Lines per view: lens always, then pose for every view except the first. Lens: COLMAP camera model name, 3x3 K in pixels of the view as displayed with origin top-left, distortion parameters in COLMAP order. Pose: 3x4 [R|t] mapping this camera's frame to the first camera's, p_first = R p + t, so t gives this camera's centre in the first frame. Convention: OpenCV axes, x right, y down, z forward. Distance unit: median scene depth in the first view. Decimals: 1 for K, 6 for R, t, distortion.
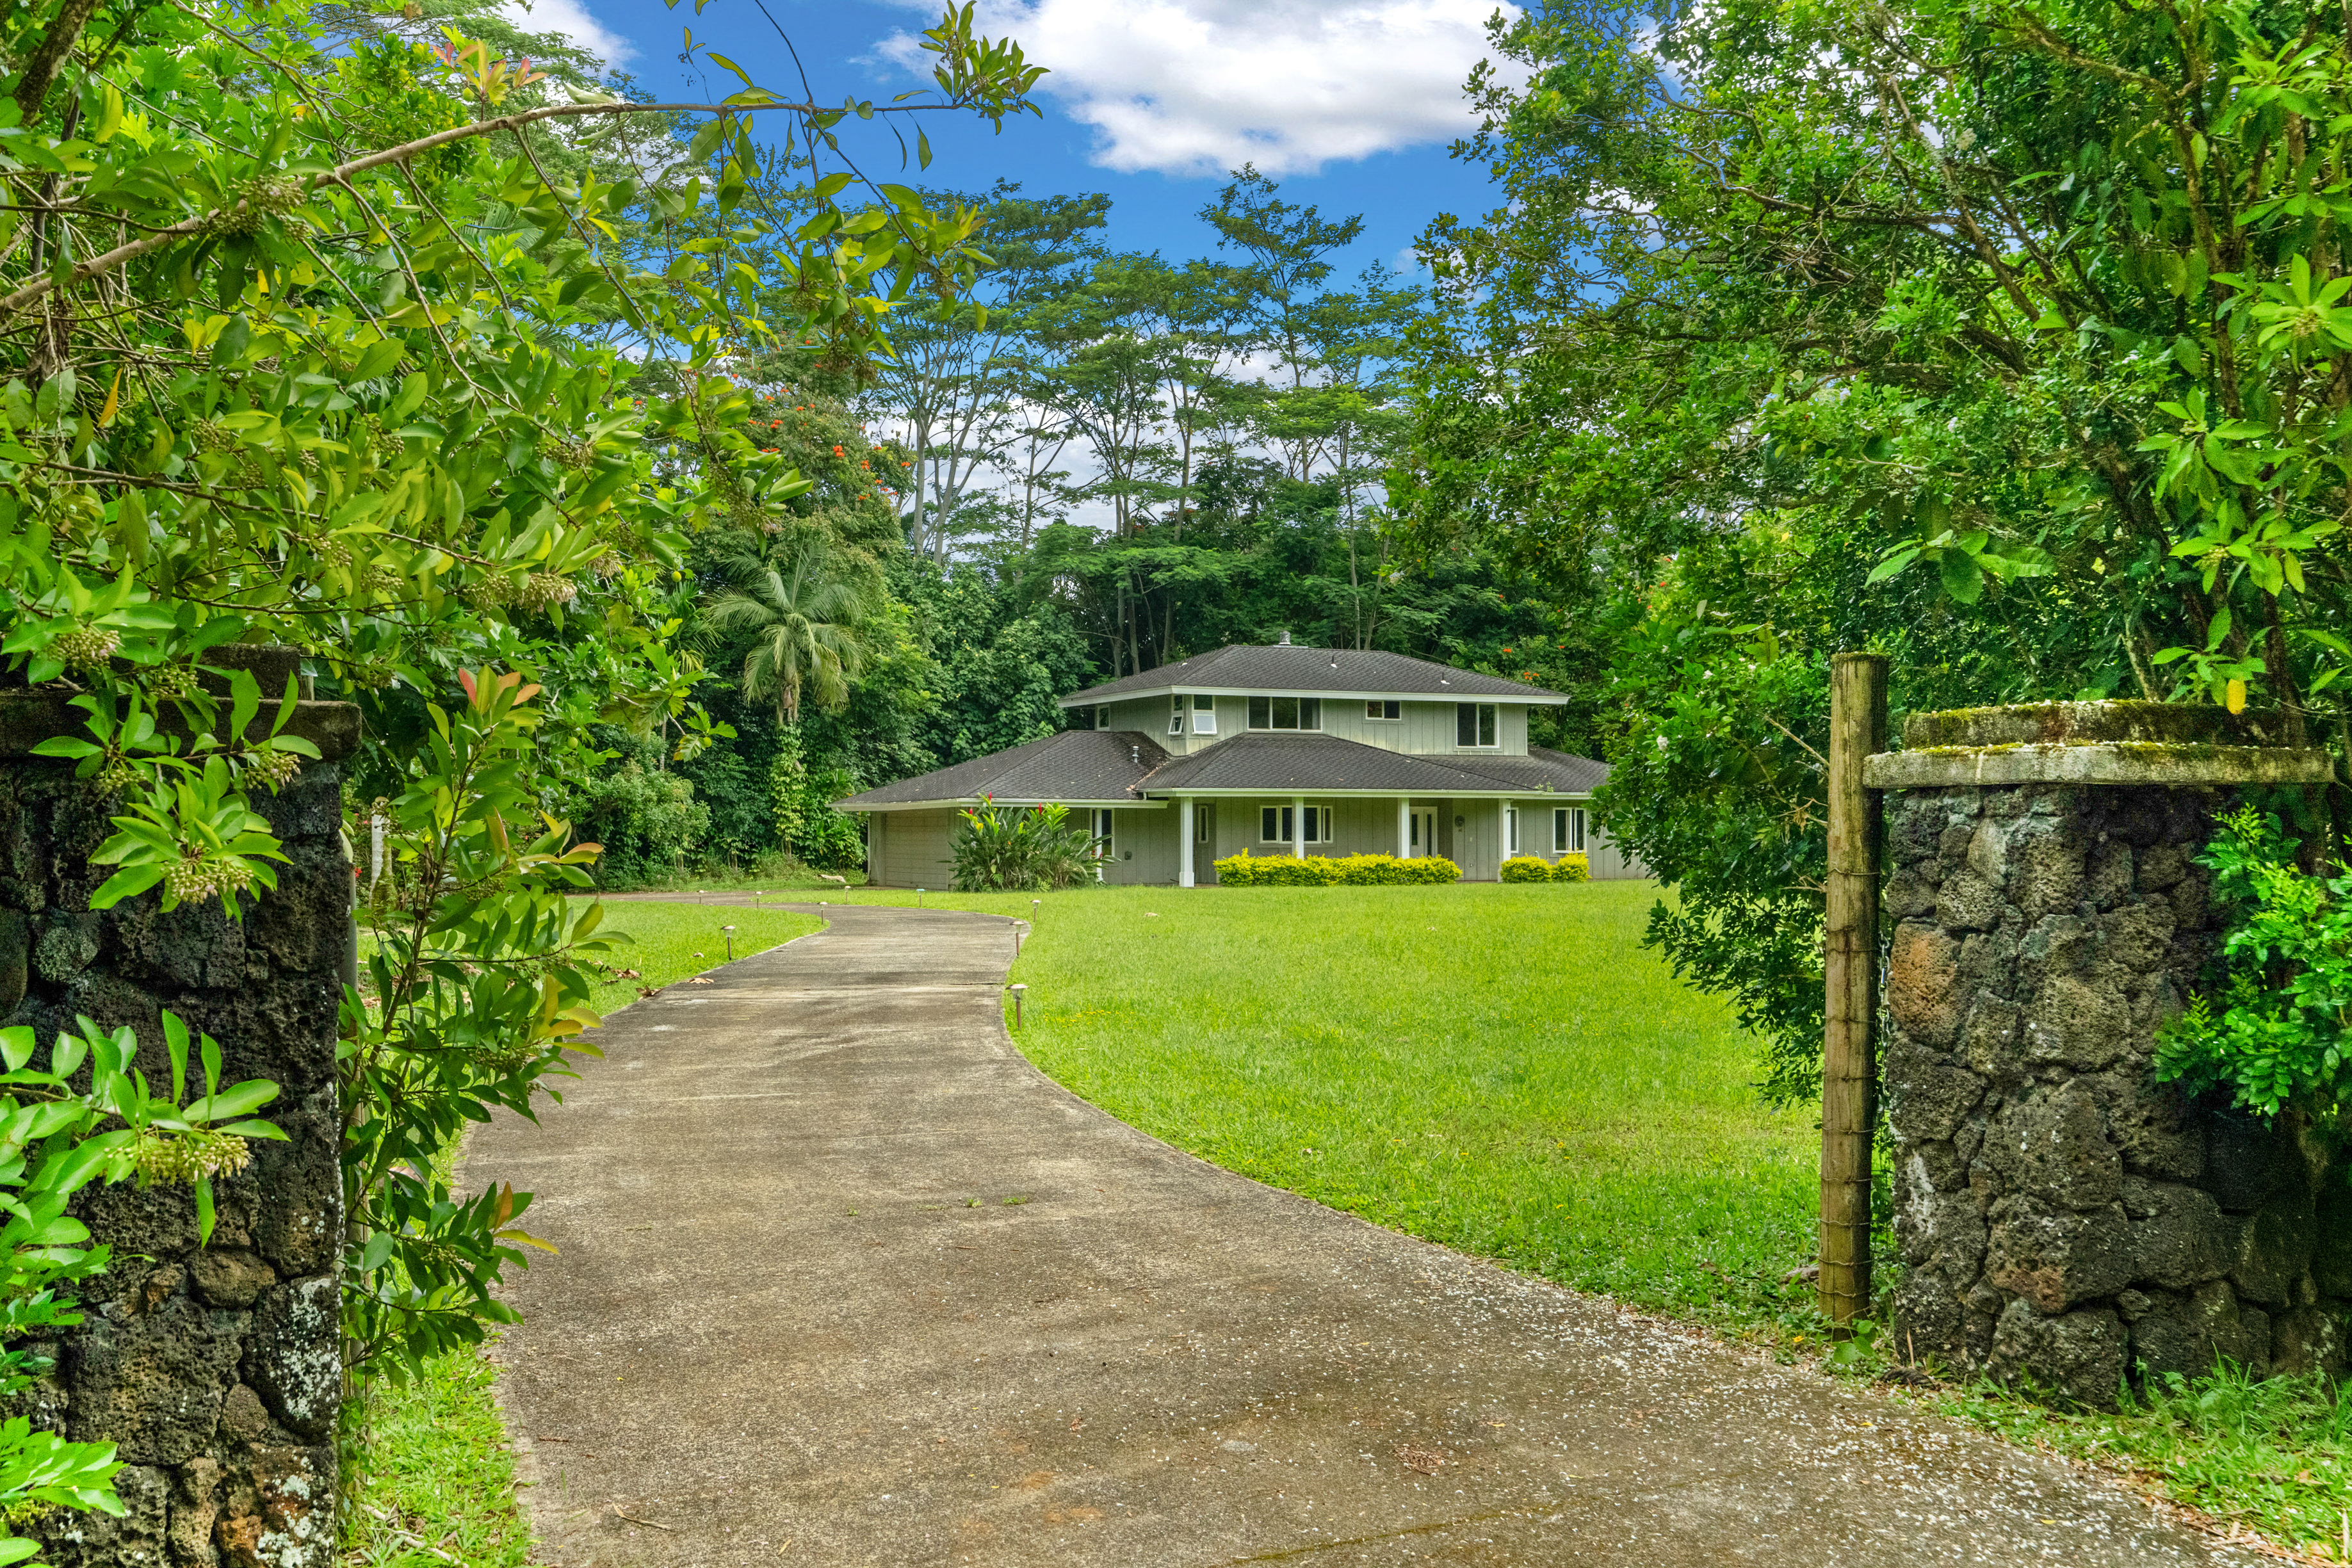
lens RADIAL K [[2225.2, 0, 1132.6], [0, 2225.2, 779.9], [0, 0, 1]] dist [0.086497, 0.004180]
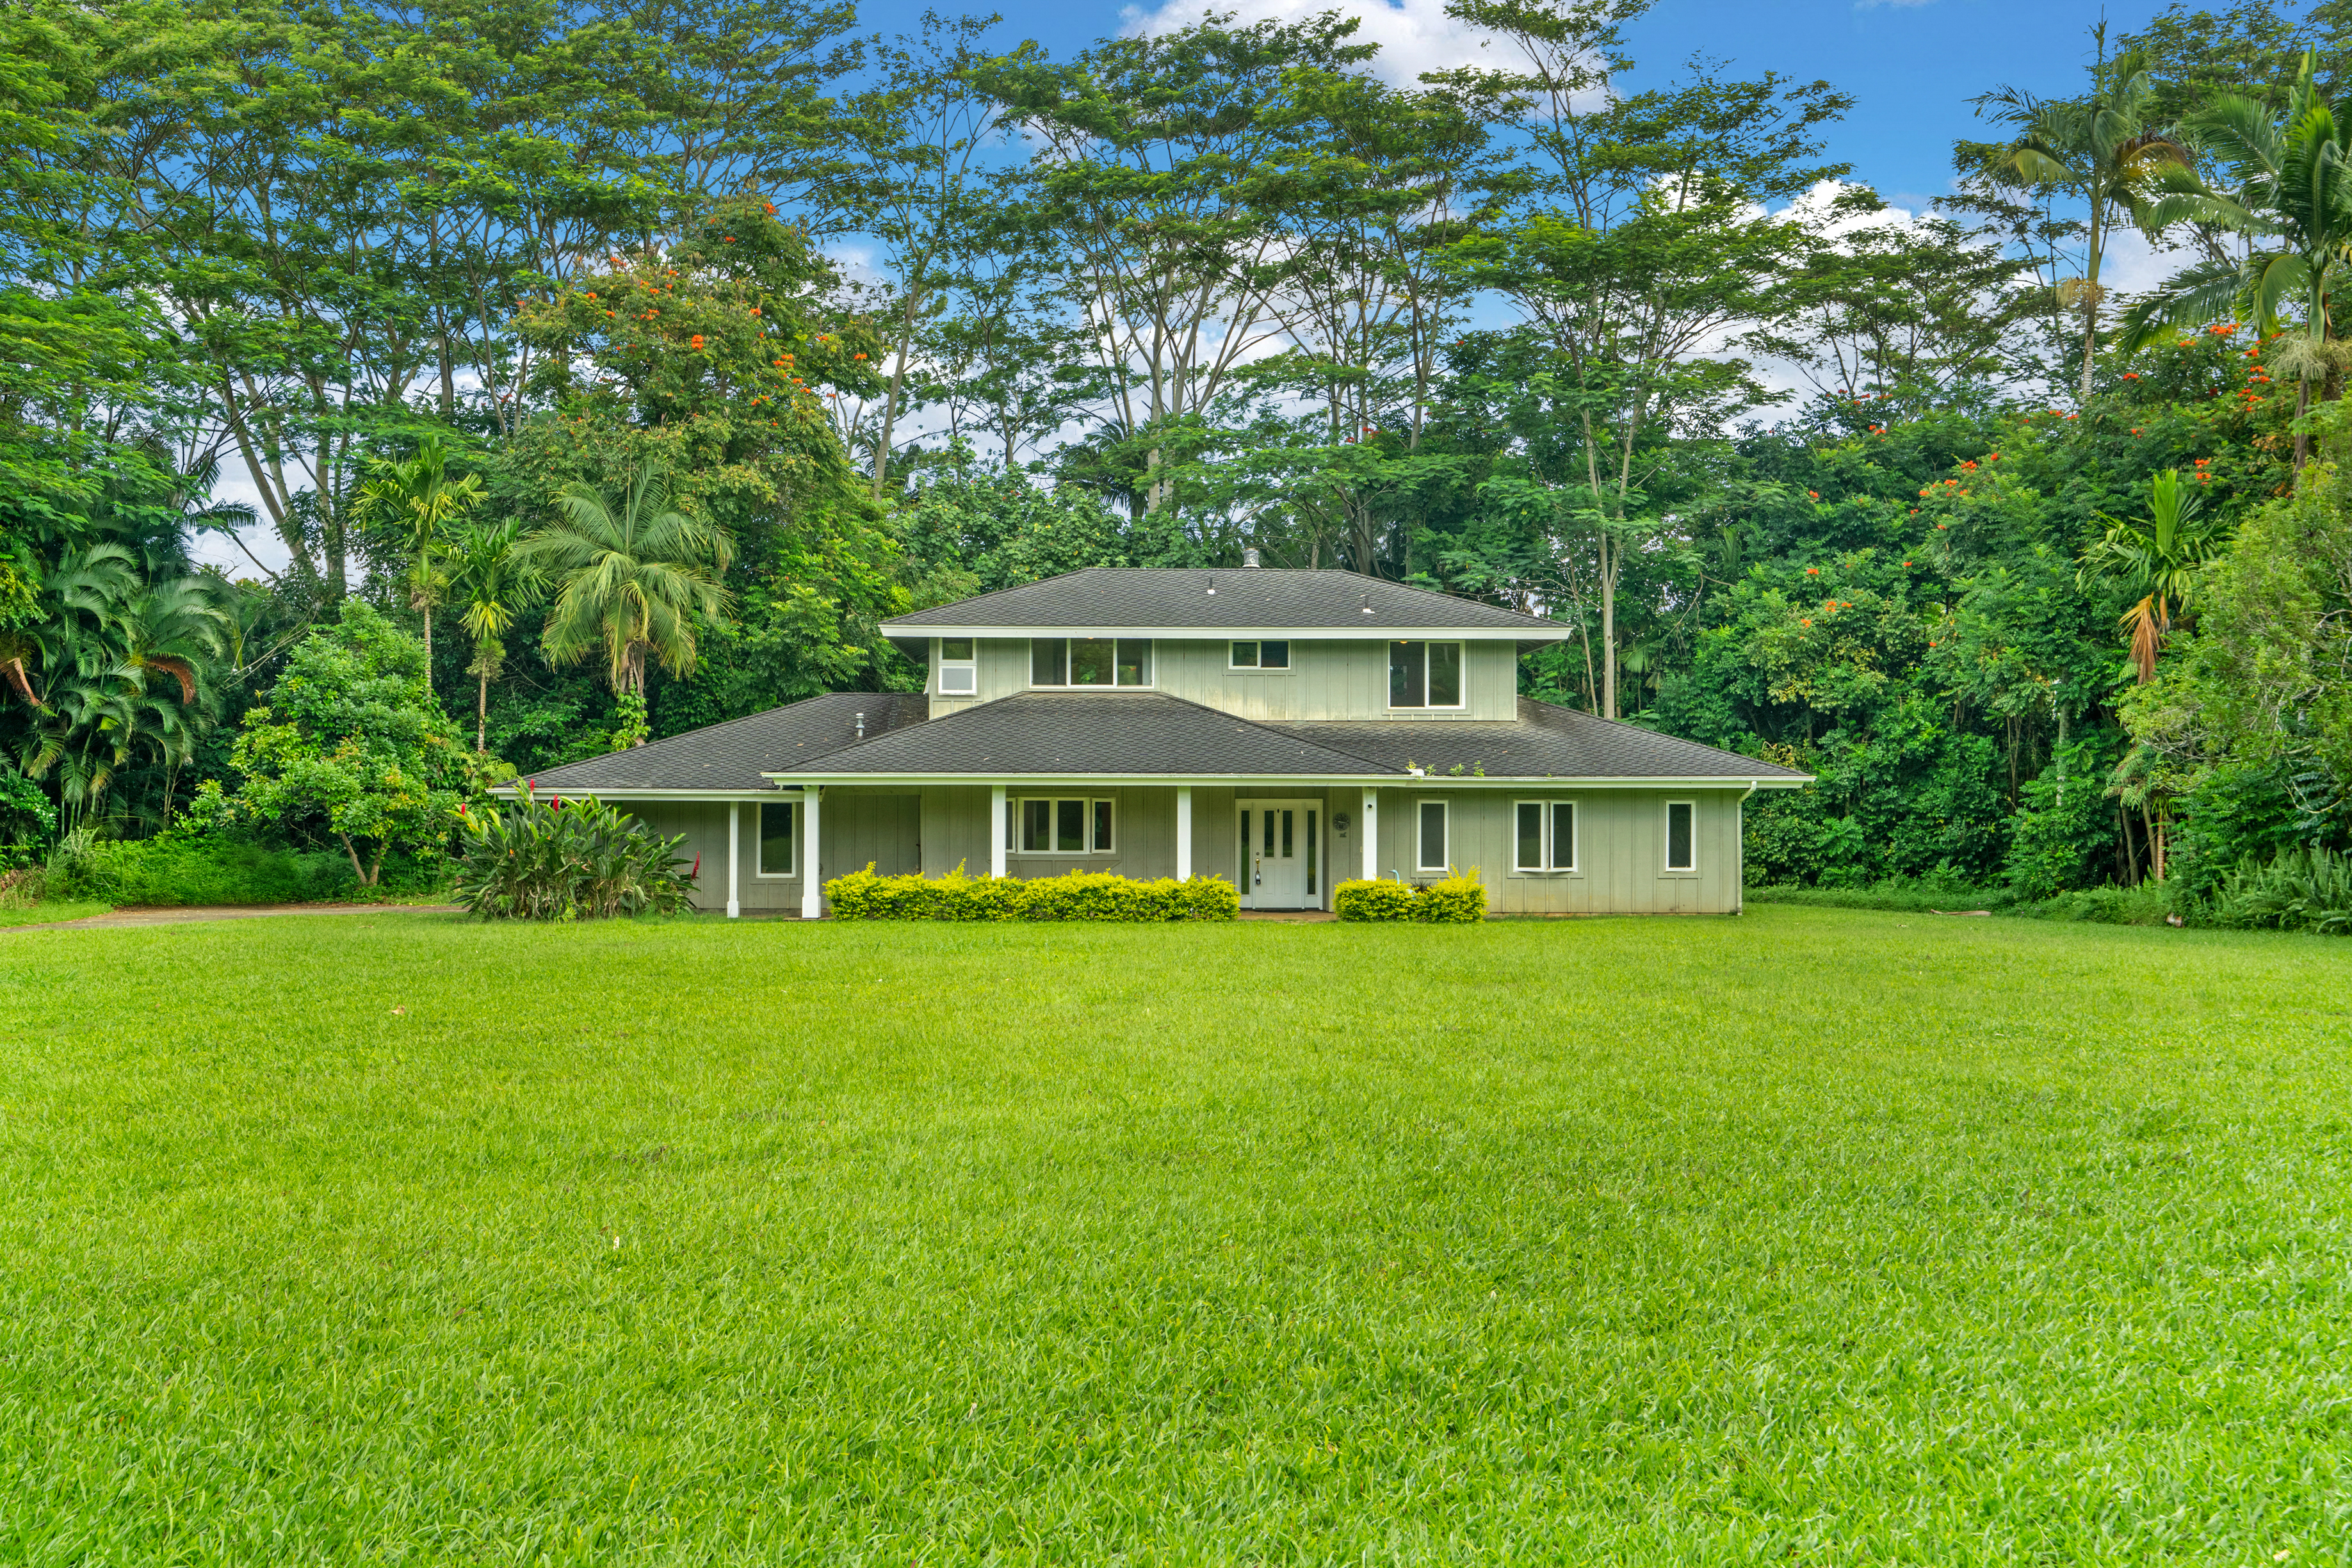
lens RADIAL K [[2225.2, 0, 1132.6], [0, 2225.2, 779.9], [0, 0, 1]] dist [0.086497, 0.004180]
pose [[0.913014, -0.004681, -0.407902, 0.342547], [0.004818, 0.999988, -0.000691, 0.006199], [0.407900, -0.001334, 0.913025, 0.374091]]
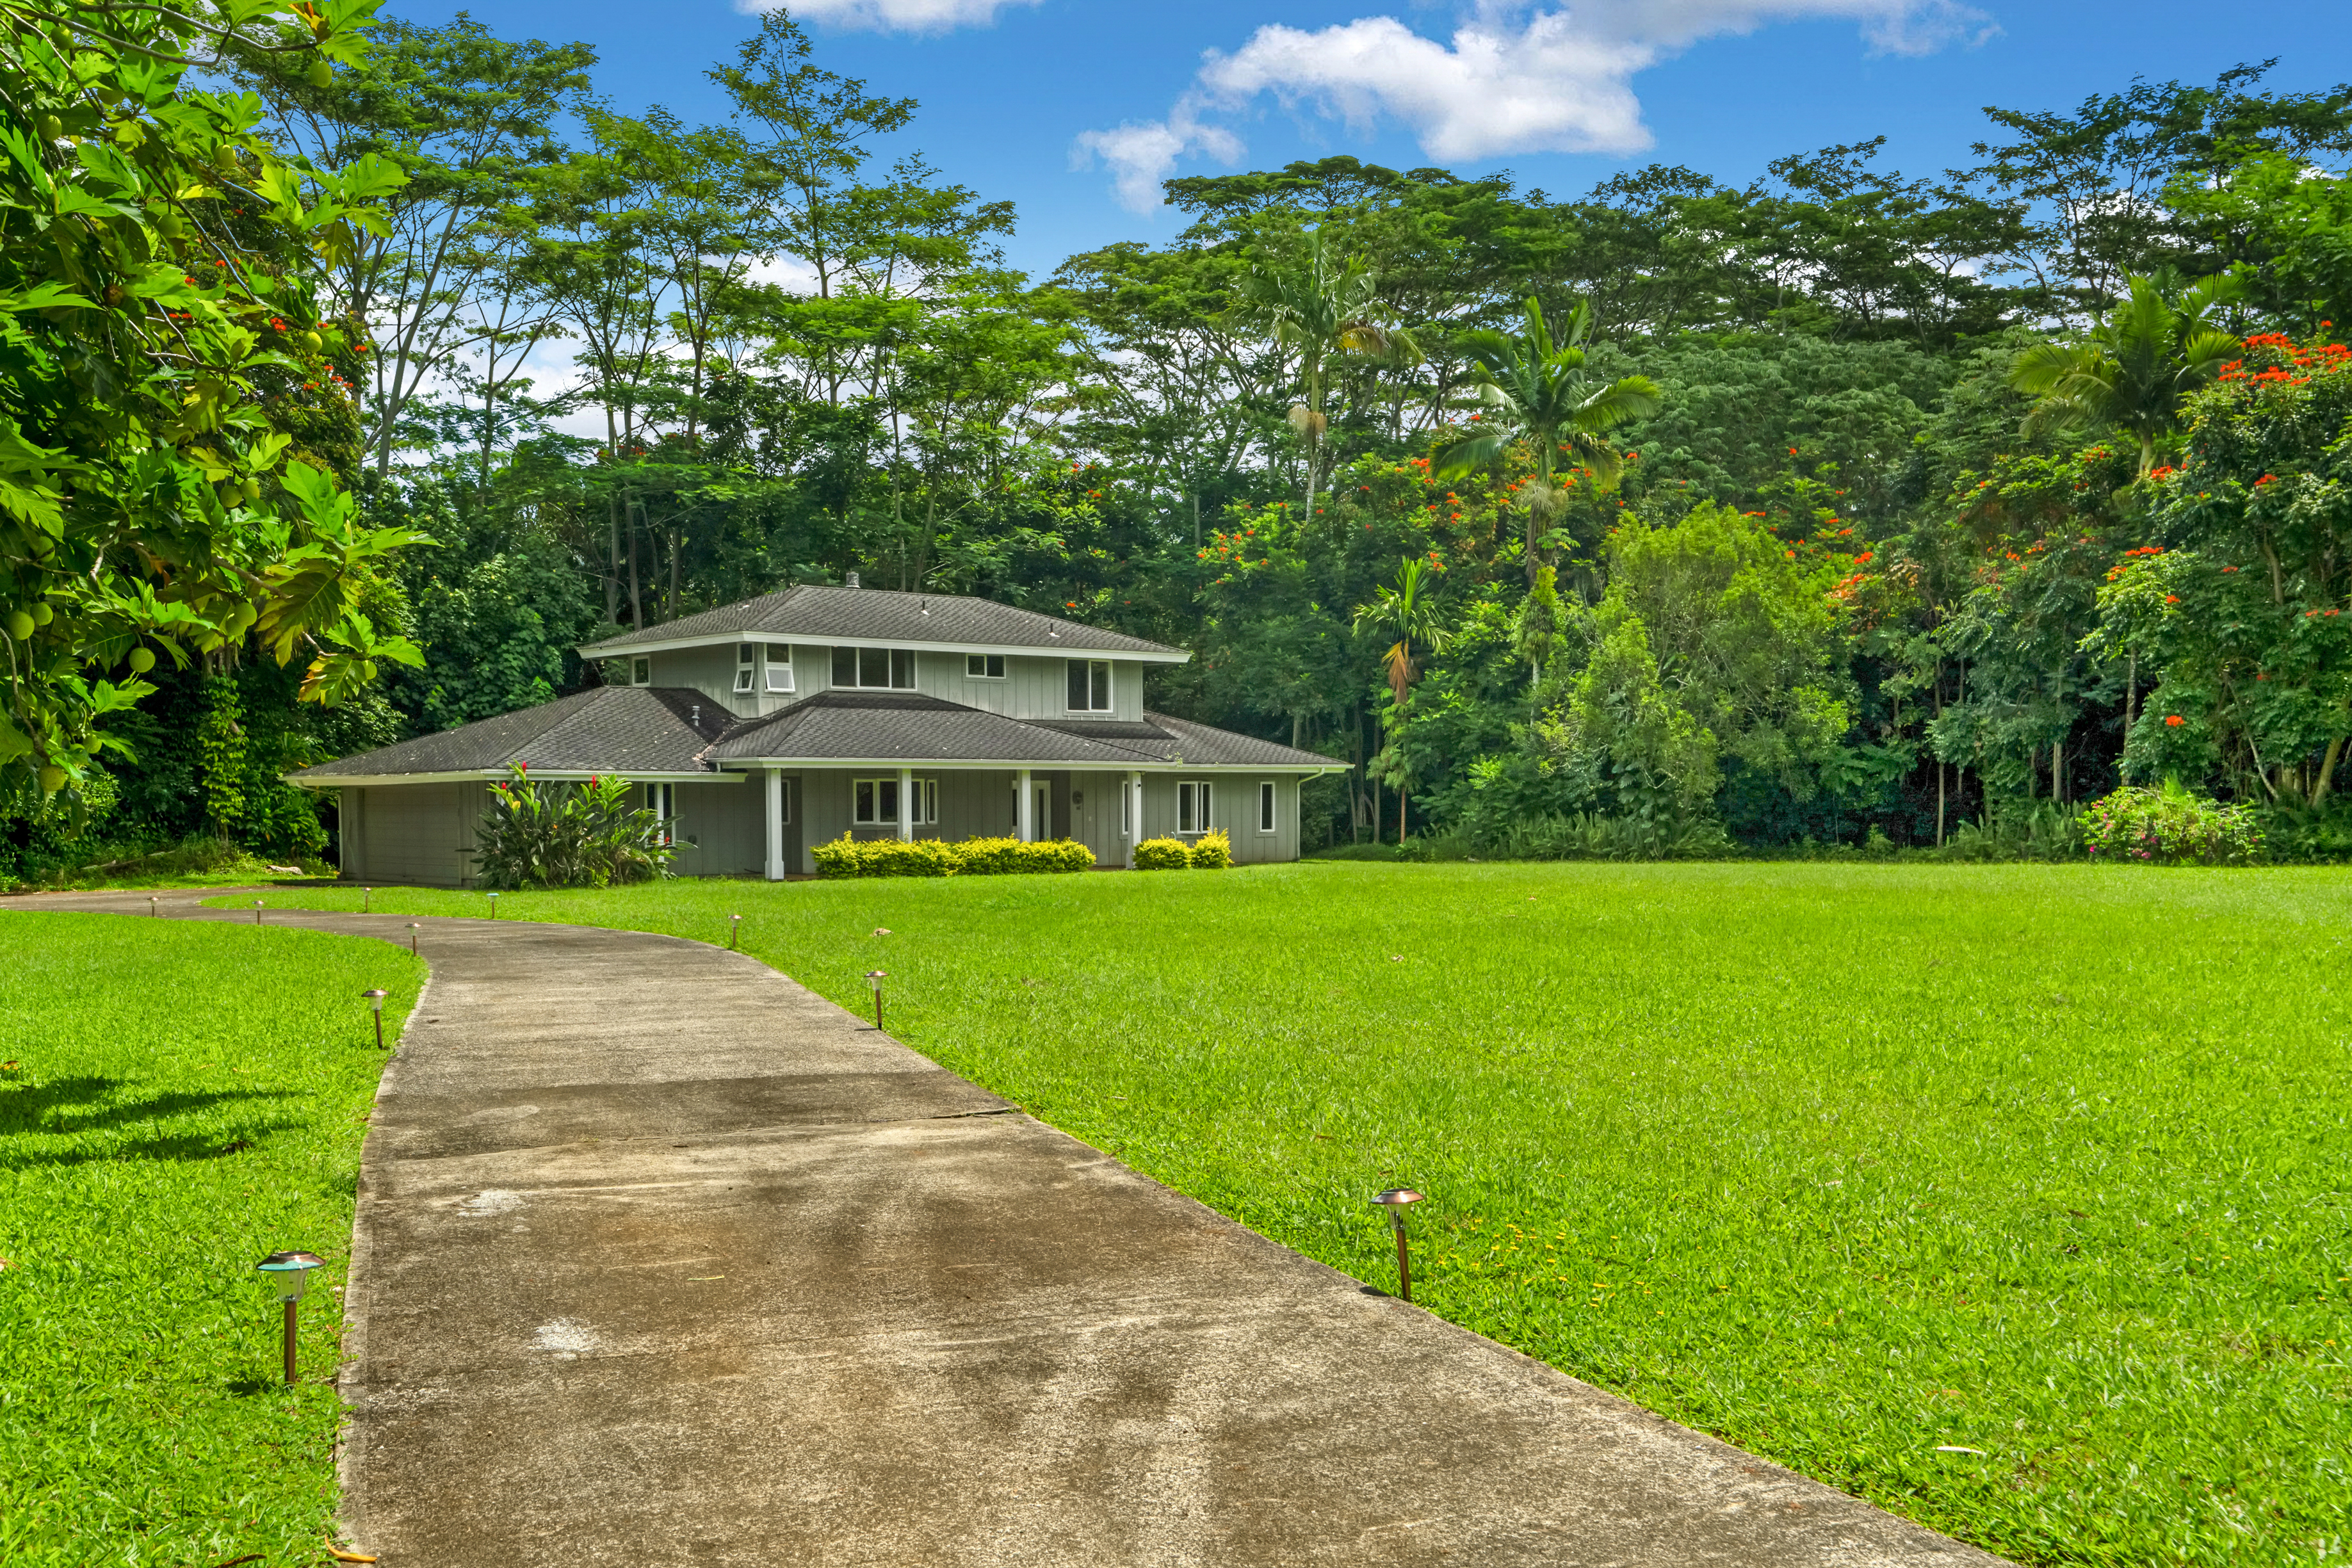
lens RADIAL K [[2311.7, 0, 1176.5], [0, 2311.7, 870.6], [0, 0, 1]] dist [0.011282, 0.017978]
pose [[0.961849, -0.009509, 0.273416, -0.057264], [-0.004150, 0.998774, 0.049333, 0.002396], [-0.273549, -0.048586, 0.960630, 0.133543]]
